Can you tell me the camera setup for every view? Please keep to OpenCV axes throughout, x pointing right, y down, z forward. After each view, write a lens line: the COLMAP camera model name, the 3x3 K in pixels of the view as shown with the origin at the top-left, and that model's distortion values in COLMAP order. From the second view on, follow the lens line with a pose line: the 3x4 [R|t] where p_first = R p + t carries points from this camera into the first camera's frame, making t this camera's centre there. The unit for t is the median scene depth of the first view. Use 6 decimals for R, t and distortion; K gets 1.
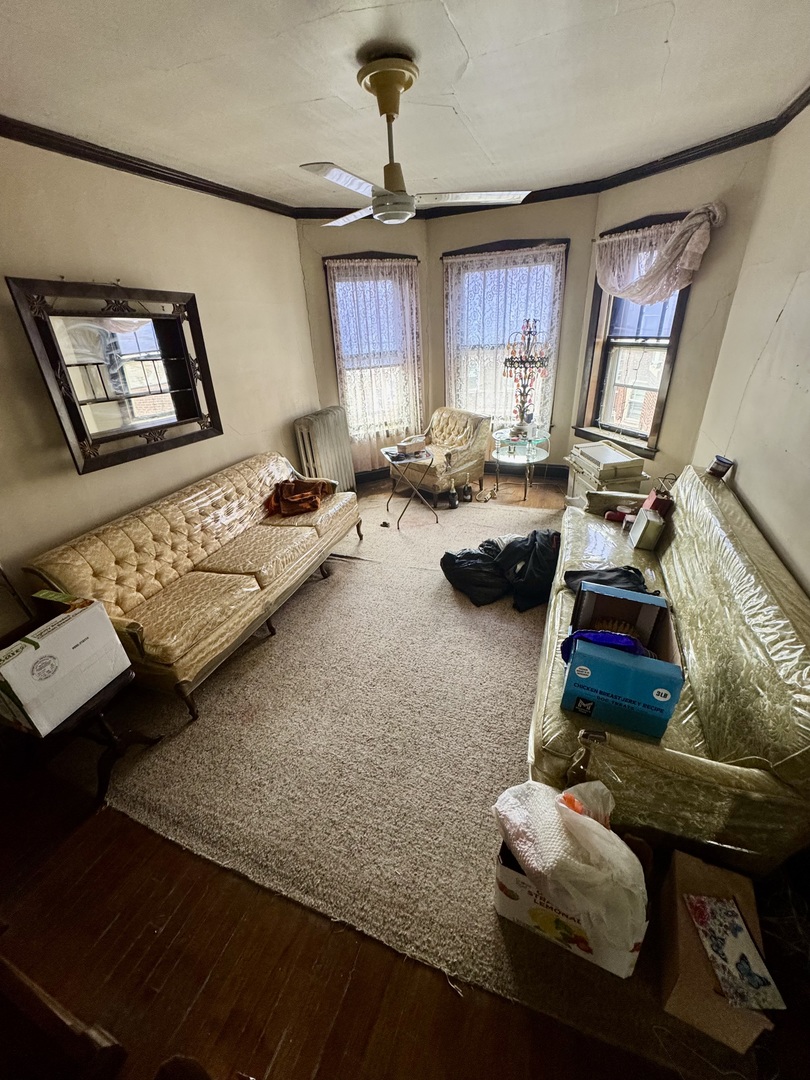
lens RADIAL K [[431.9, 0, 403.5], [0, 431.9, 538.0], [0, 0, 1]] dist [-0.003620, 0.000073]
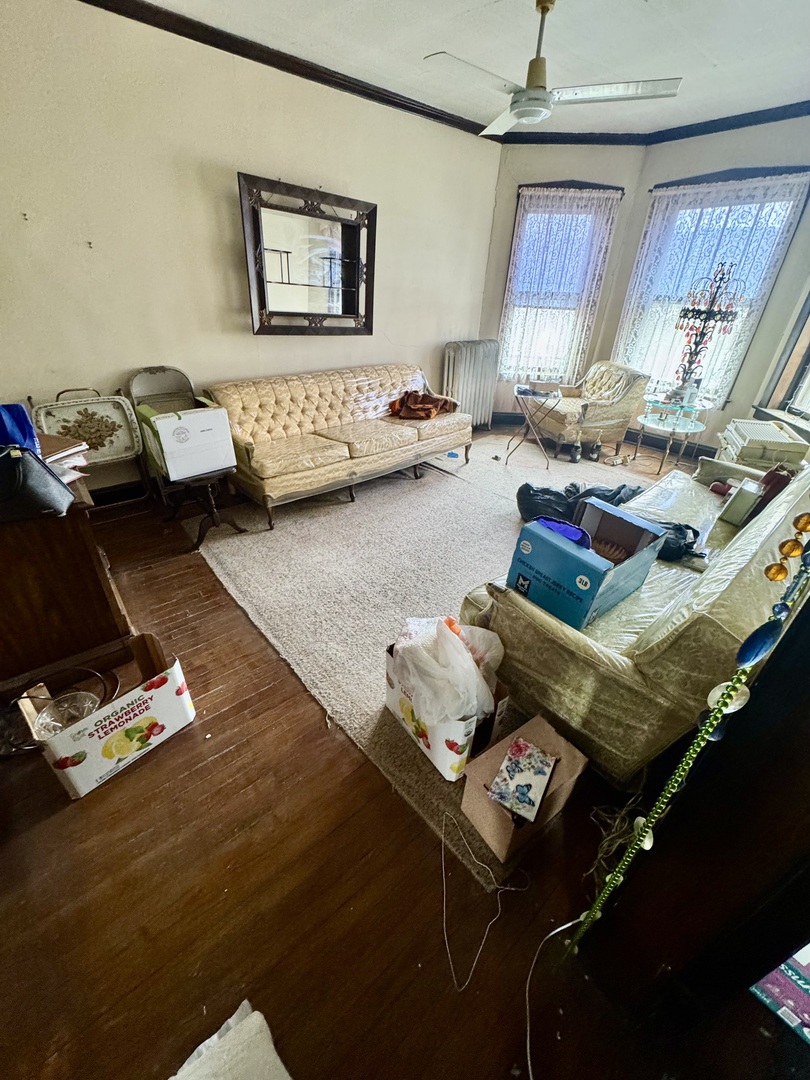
lens RADIAL K [[431.9, 0, 402.1], [0, 431.9, 538.4], [0, 0, 1]] dist [-0.003620, 0.000073]
pose [[0.878453, 0.312916, -0.361114, 0.266665], [-0.288312, 0.949777, 0.121657, 0.125564], [0.381046, -0.002757, 0.924552, -0.054868]]
